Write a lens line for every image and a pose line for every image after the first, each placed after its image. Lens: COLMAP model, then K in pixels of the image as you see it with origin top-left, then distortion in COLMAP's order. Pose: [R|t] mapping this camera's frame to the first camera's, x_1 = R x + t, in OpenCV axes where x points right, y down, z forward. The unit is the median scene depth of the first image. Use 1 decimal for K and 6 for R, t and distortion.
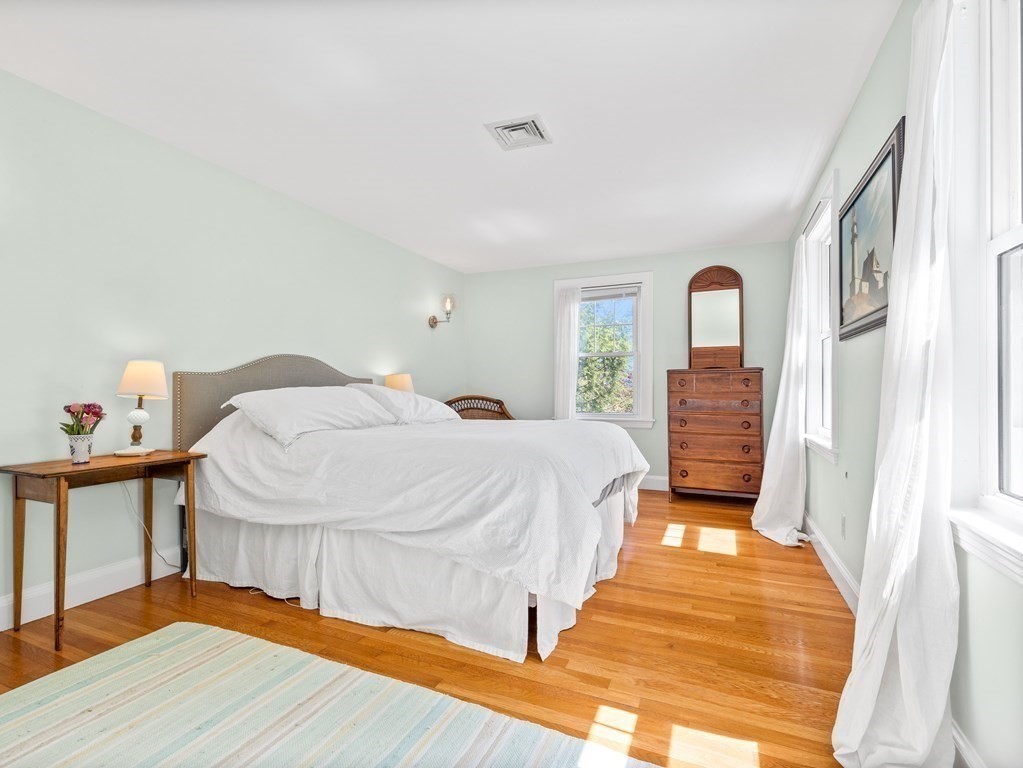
lens RADIAL K [[488.5, 0, 511.5], [0, 488.5, 384.0], [0, 0, 1]] dist [0.000876, 0.000102]
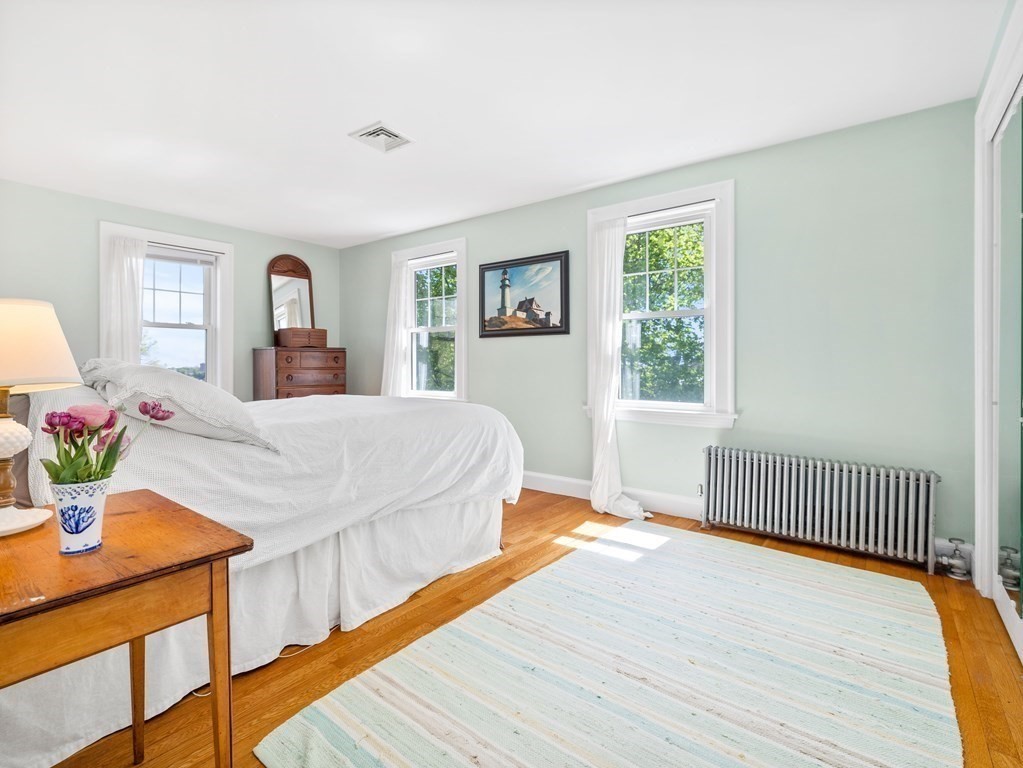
lens RADIAL K [[482.2, 0, 512.1], [0, 482.2, 360.1], [0, 0, 1]] dist [0.000566, 0.000005]
pose [[0.245508, 0.003562, 0.969388, -1.222132], [-0.006198, 0.999979, -0.002104, -0.005205], [-0.969375, -0.005492, 0.245525, 0.549846]]
